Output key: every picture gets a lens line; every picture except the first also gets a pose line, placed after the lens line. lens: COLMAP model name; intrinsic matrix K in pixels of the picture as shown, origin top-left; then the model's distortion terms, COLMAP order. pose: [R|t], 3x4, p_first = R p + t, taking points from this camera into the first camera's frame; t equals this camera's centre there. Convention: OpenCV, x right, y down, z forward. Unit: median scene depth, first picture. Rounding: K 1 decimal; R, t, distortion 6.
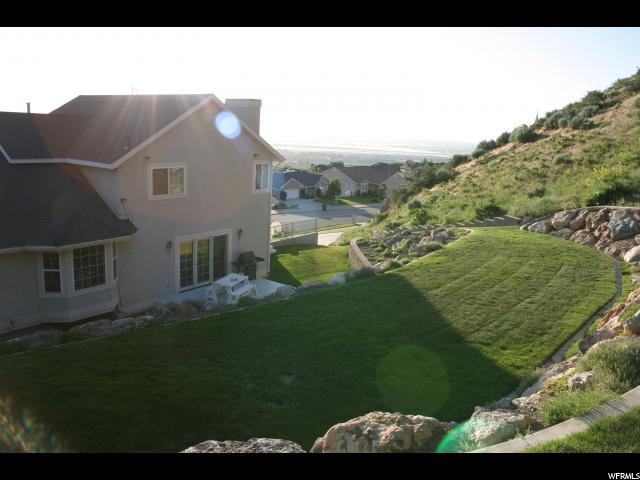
lens RADIAL K [[521.8, 0, 320.0], [0, 521.8, 240.0], [0, 0, 1]] dist [-0.170216, 0.145303]
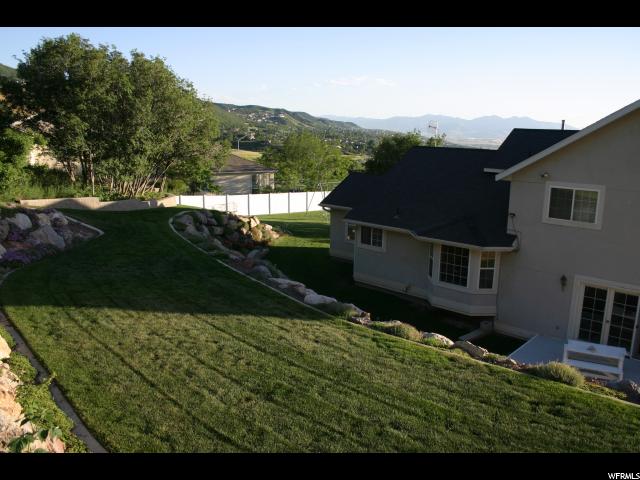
lens RADIAL K [[521.8, 0, 320.0], [0, 521.8, 240.0], [0, 0, 1]] dist [-0.170216, 0.145303]
pose [[-0.099221, 0.158794, -0.982314, 0.573717], [-0.230955, 0.956552, 0.177957, -0.113697], [0.967892, 0.244527, -0.058236, 0.680508]]
